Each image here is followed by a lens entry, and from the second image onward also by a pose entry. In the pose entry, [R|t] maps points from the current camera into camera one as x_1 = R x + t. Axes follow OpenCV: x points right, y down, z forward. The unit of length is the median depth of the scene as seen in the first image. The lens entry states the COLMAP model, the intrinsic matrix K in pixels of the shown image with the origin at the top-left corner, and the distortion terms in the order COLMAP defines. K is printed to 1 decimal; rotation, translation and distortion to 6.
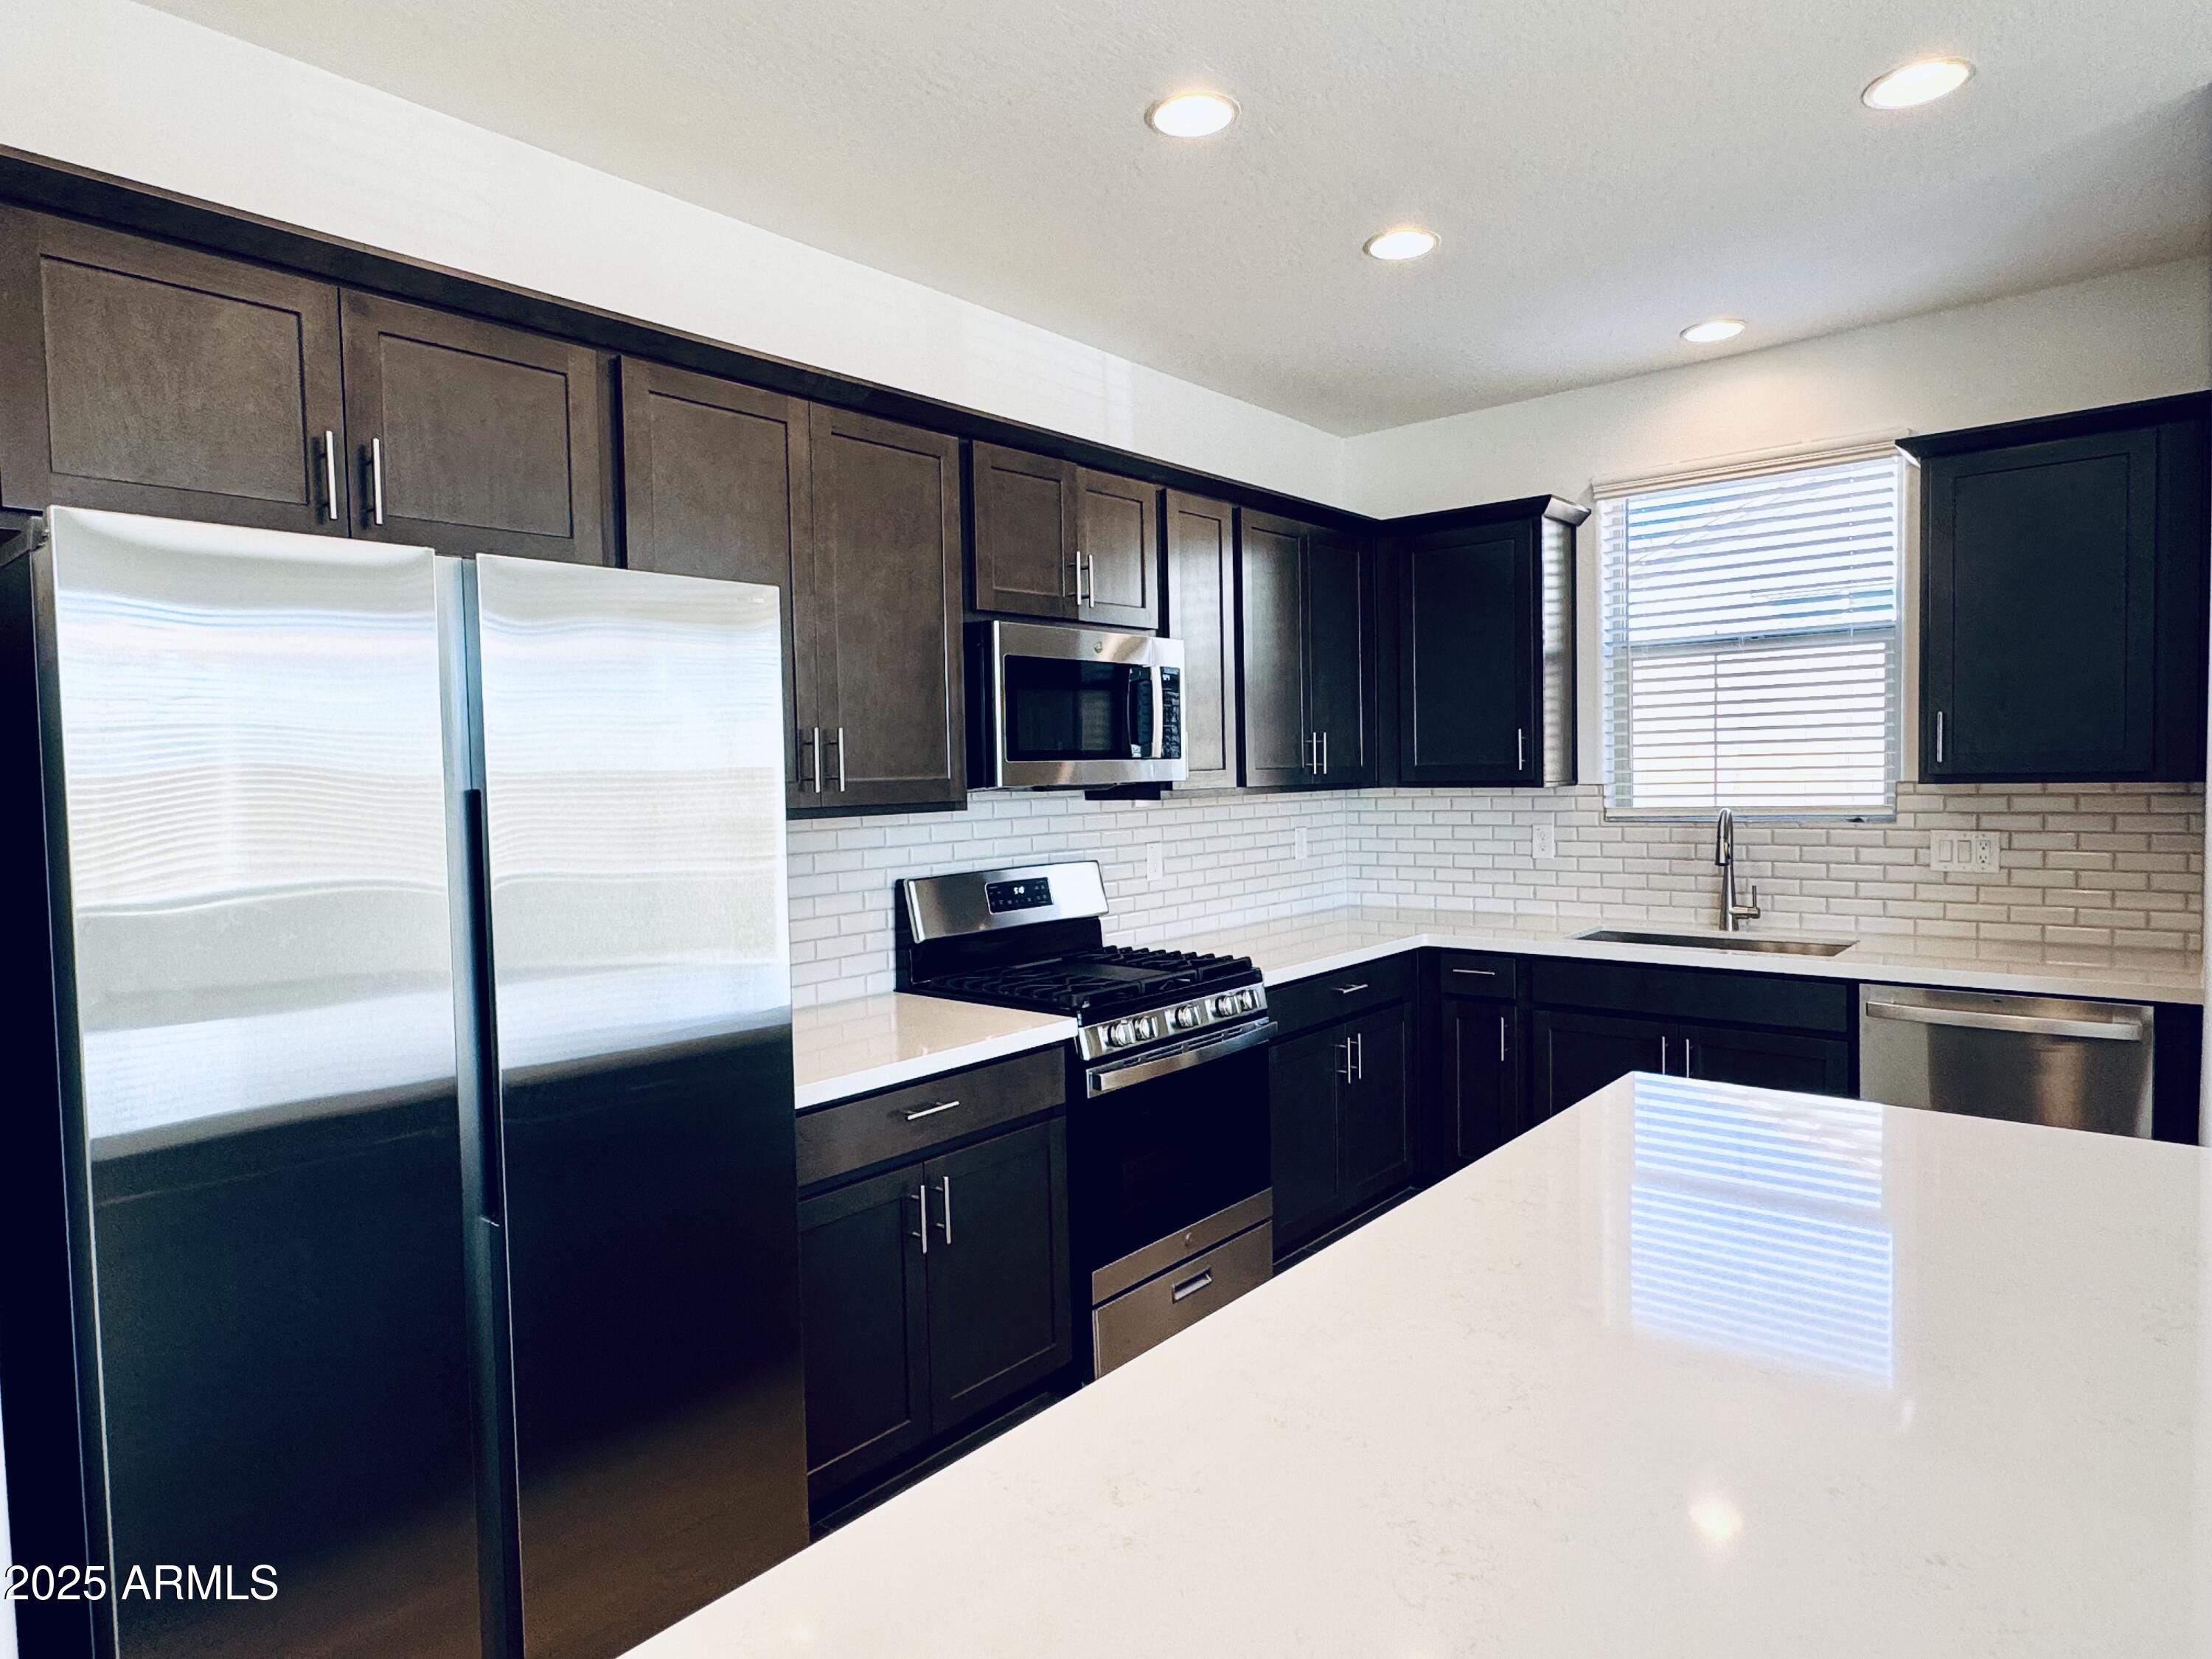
lens RADIAL K [[1283.7, 0, 1111.1], [0, 1283.7, 834.7], [0, 0, 1]] dist [-0.004292, 0.001990]
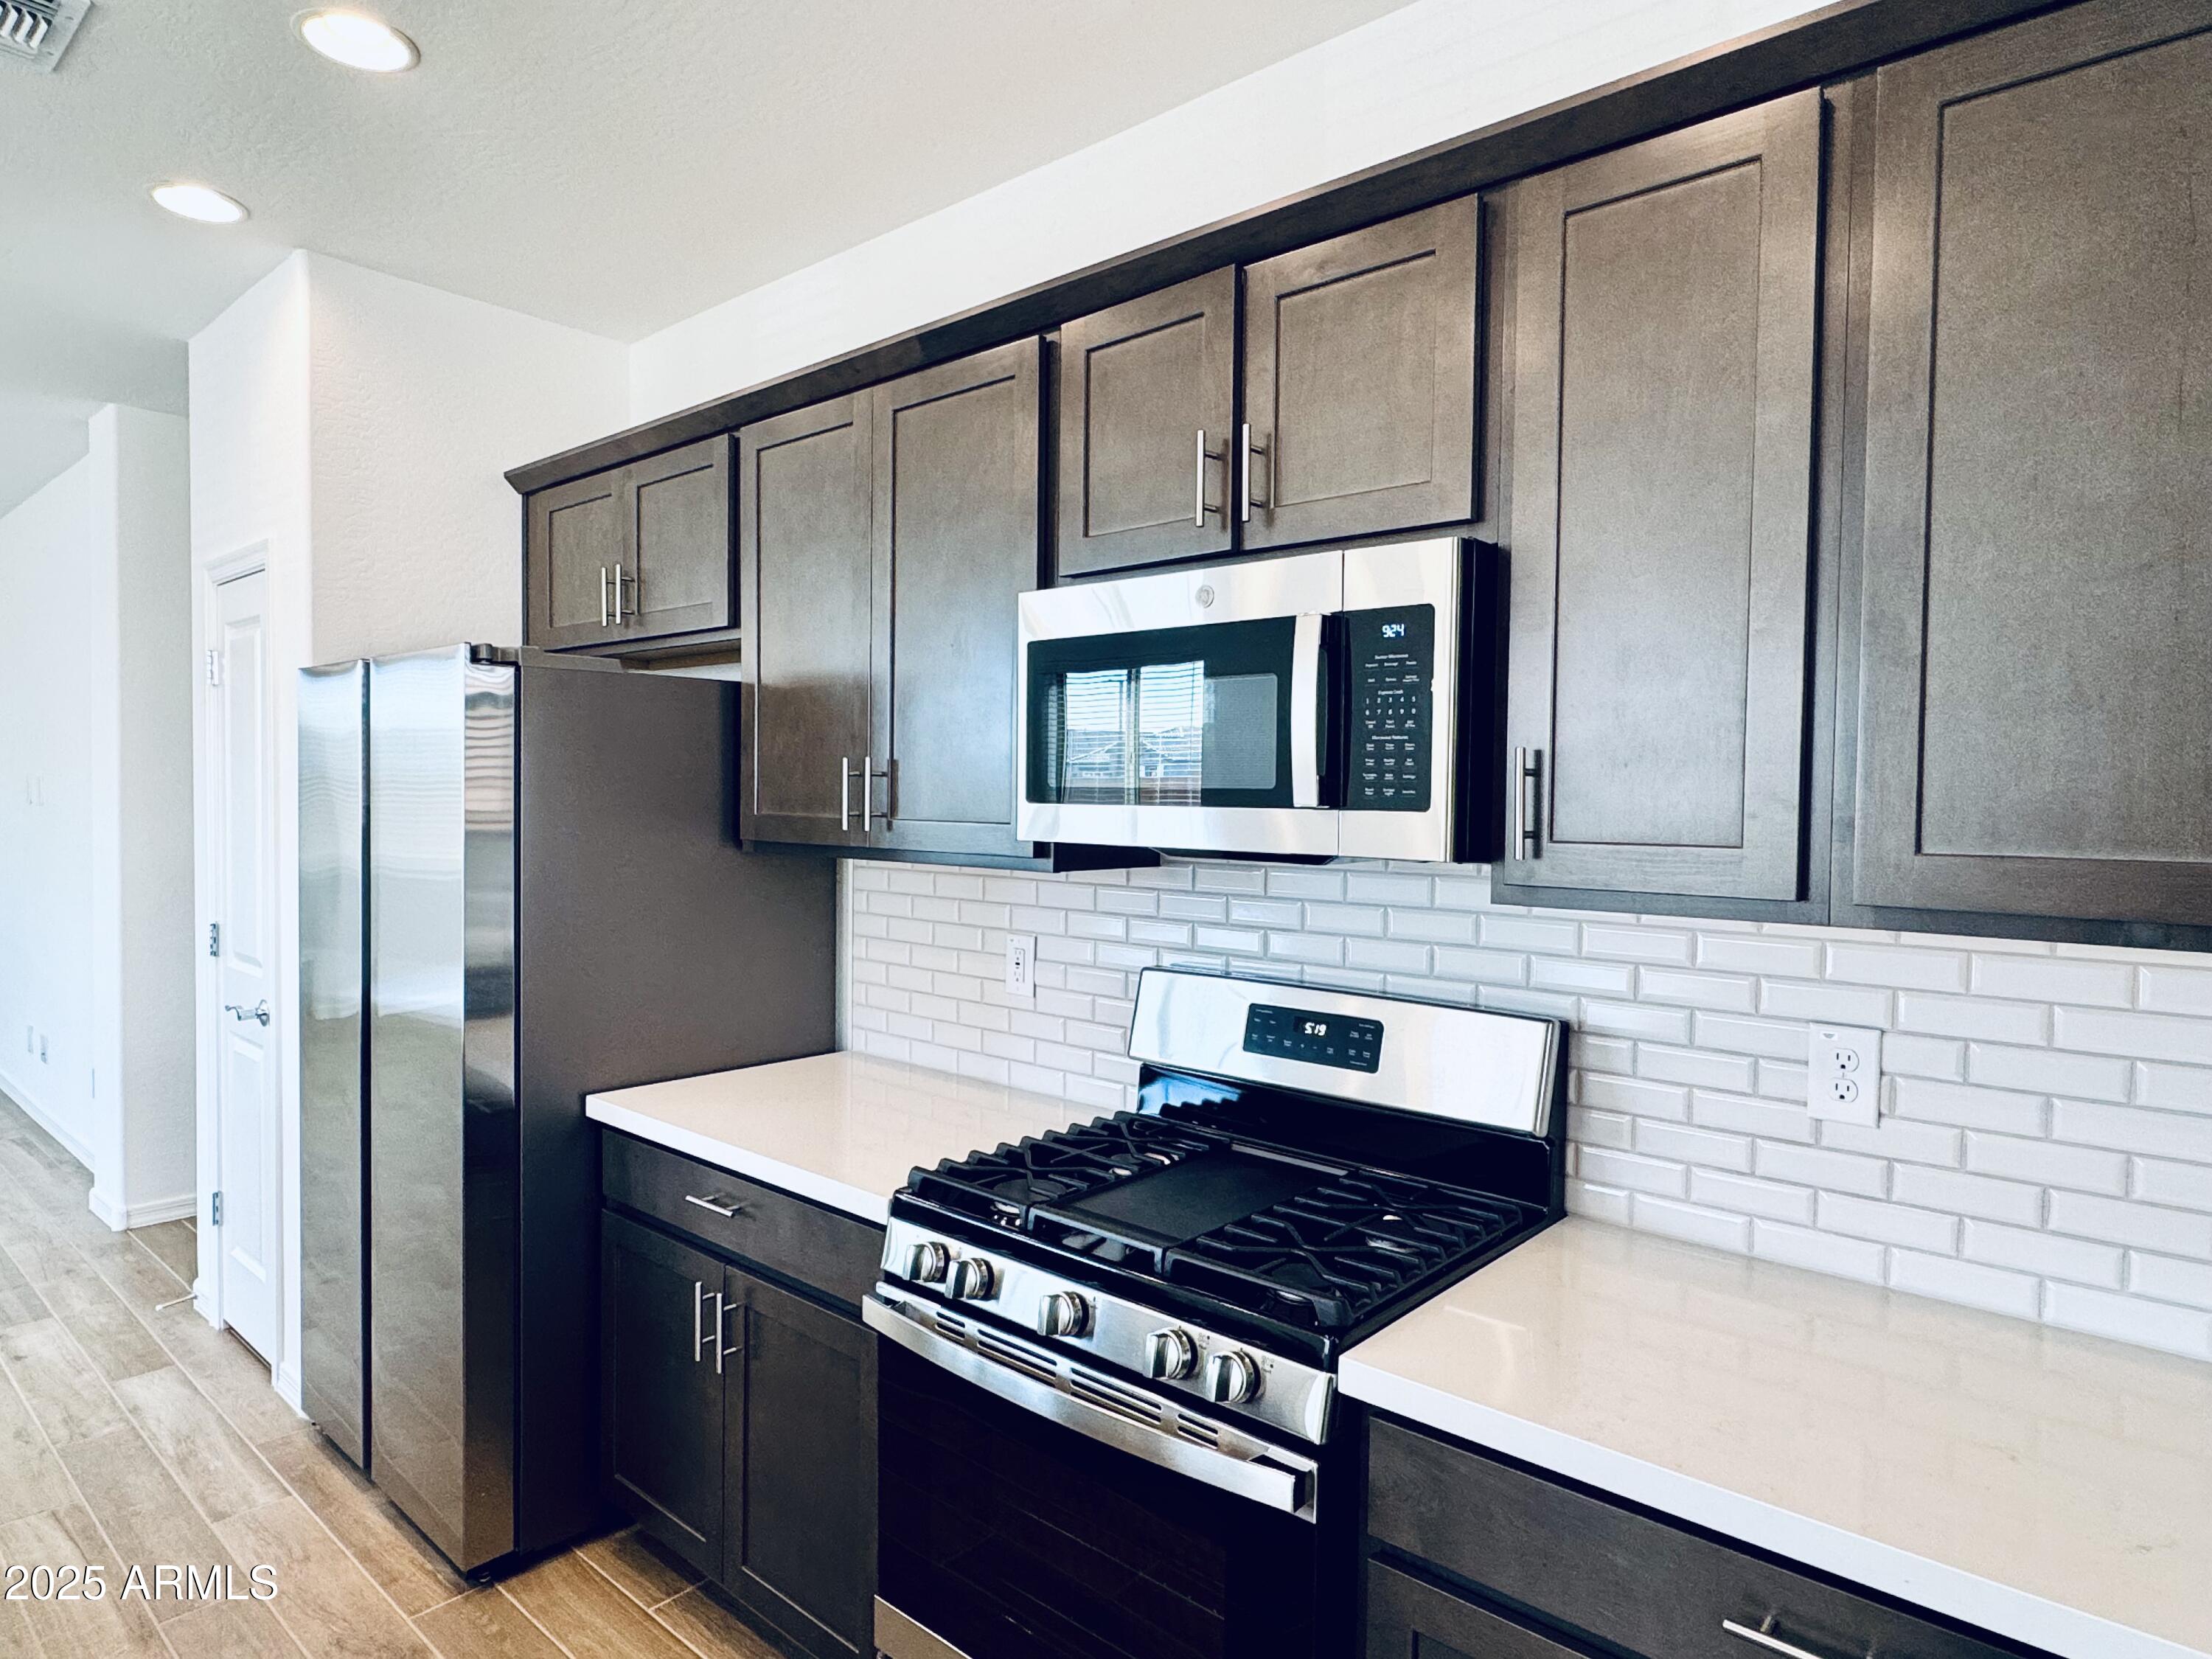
lens RADIAL K [[1283.7, 0, 1079.5], [0, 1283.7, 835.6], [0, 0, 1]] dist [-0.004292, 0.001990]
pose [[-0.035170, 0.056027, -0.997810, 0.447042], [-0.060855, 0.996454, 0.058096, -0.062111], [0.997527, 0.062765, -0.031636, 0.813145]]
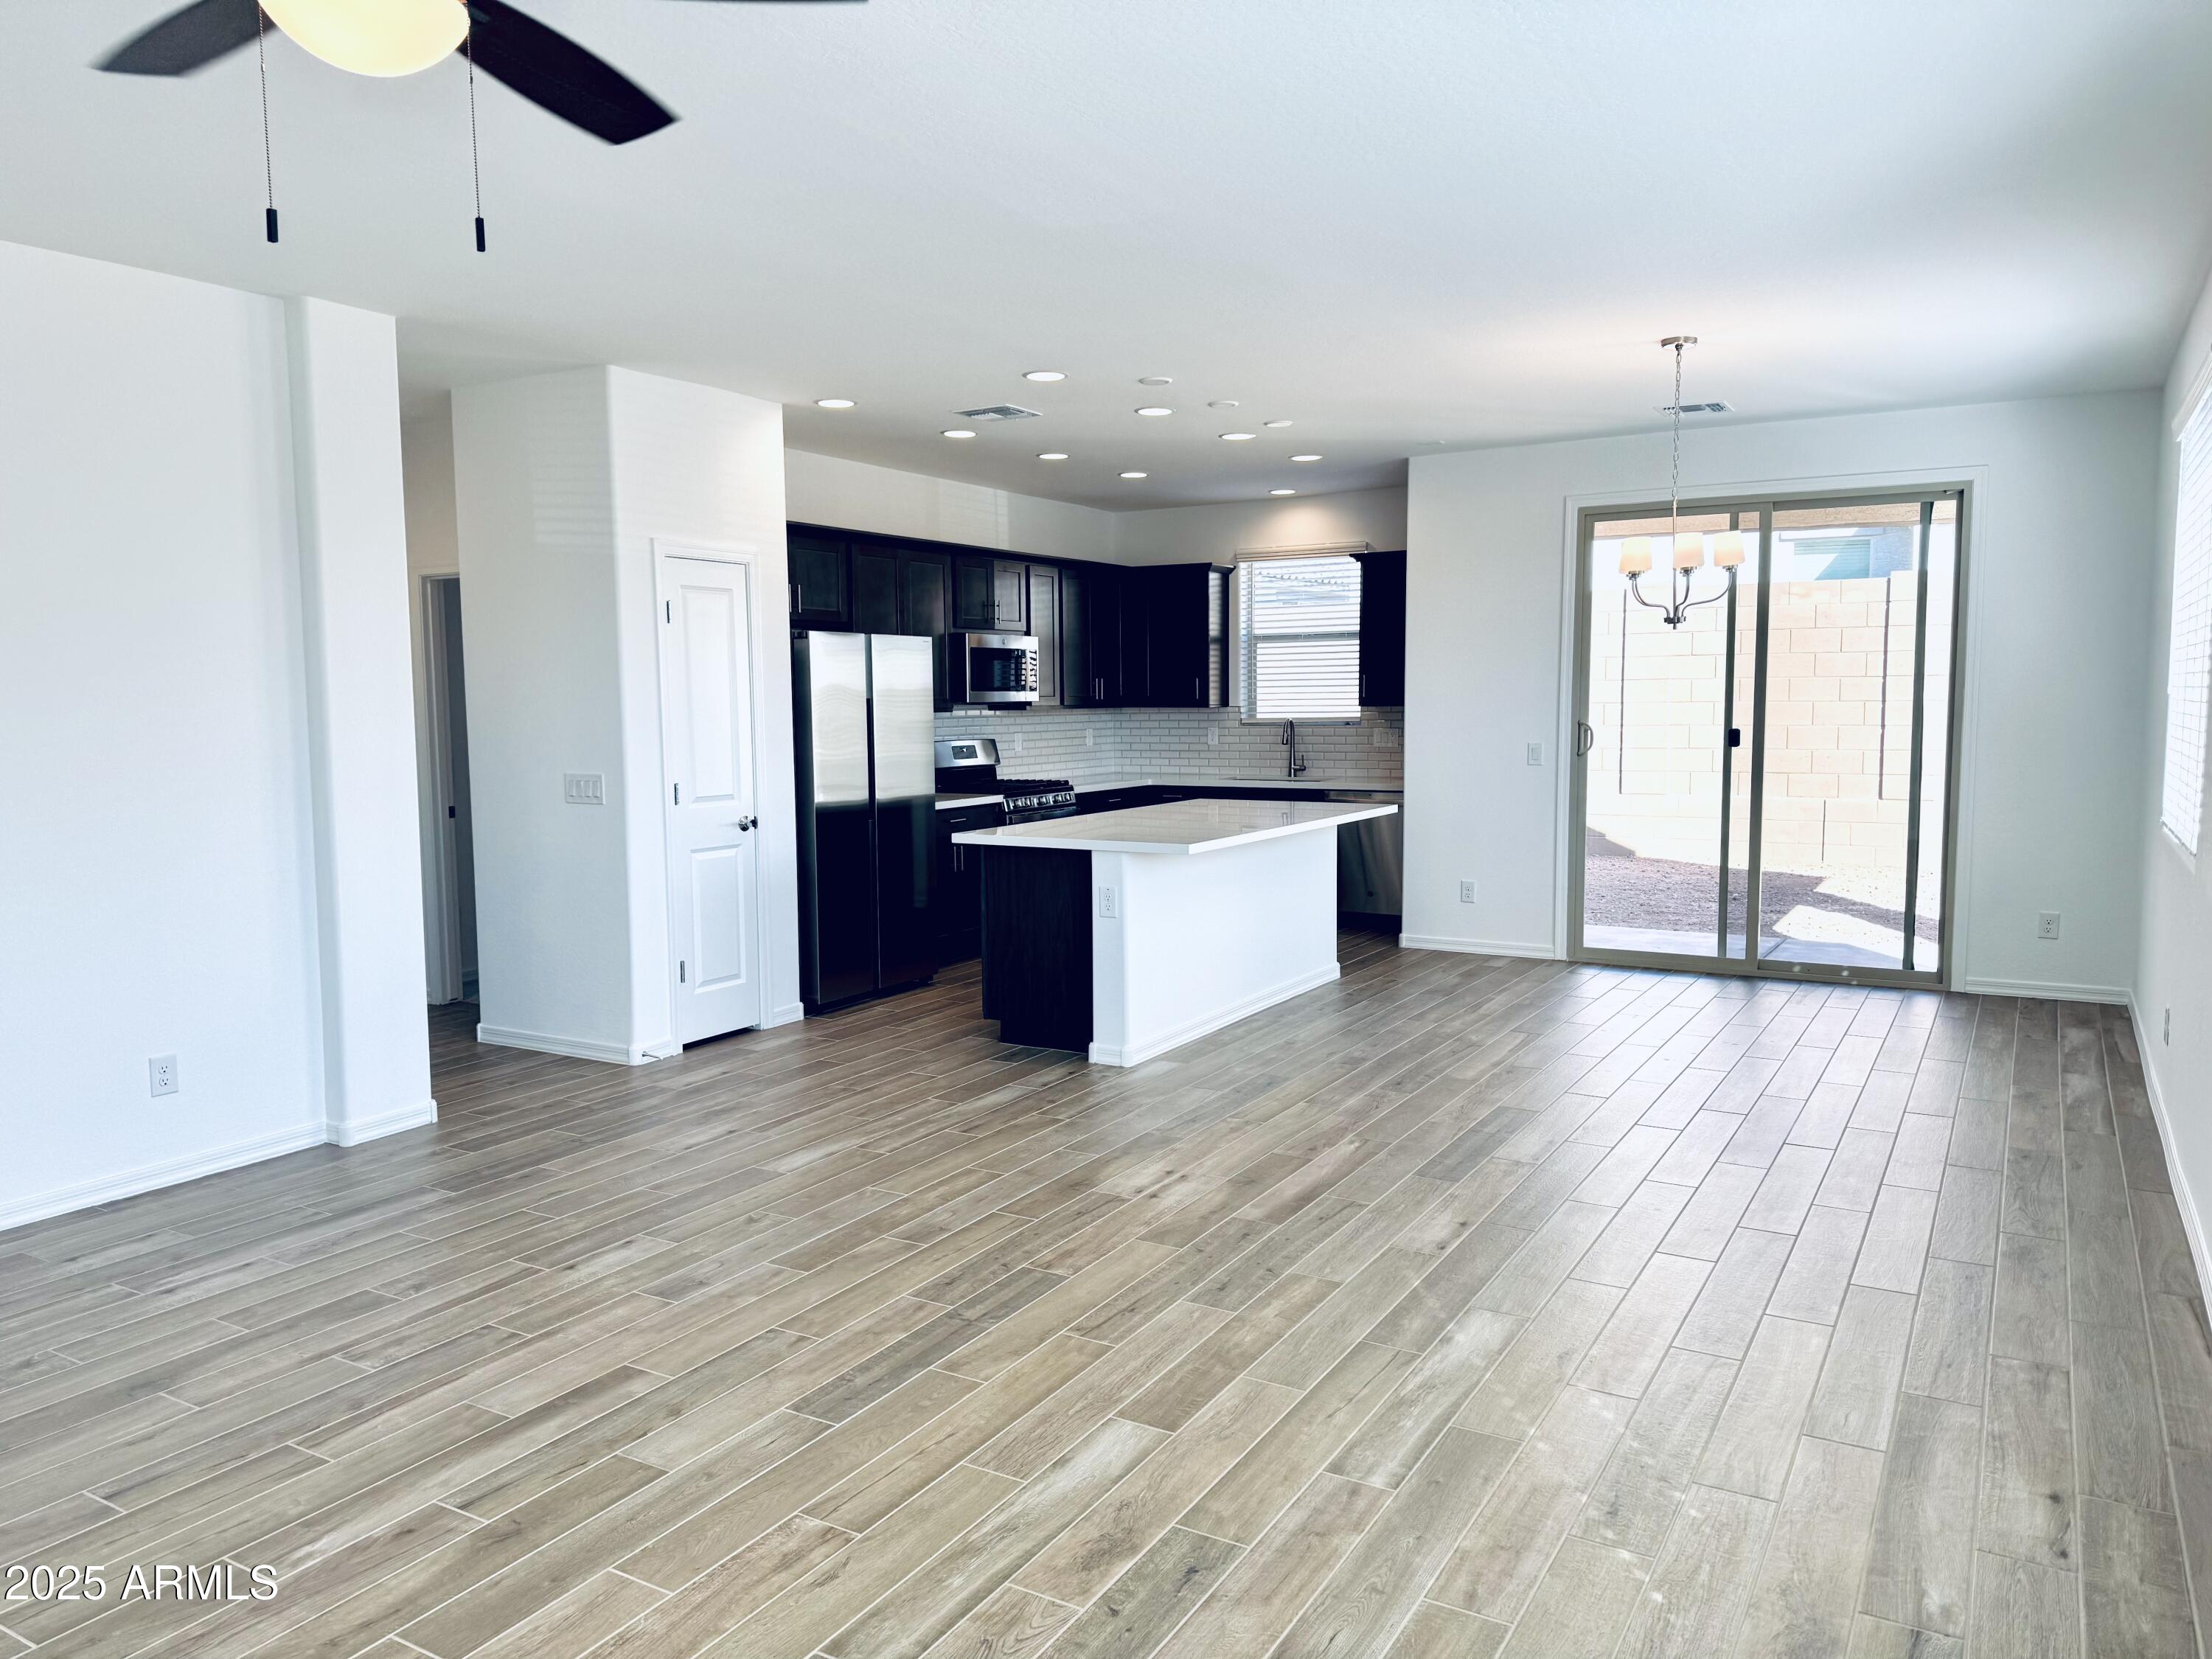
lens RADIAL K [[1532.8, 0, 1112.4], [0, 1532.8, 838.7], [0, 0, 1]] dist [0.029337, -0.030531]
pose [[0.986159, -0.004620, 0.165738, -0.228890], [-0.001994, 0.999209, 0.039717, 0.079598], [-0.165791, -0.039498, 0.985370, -1.463123]]
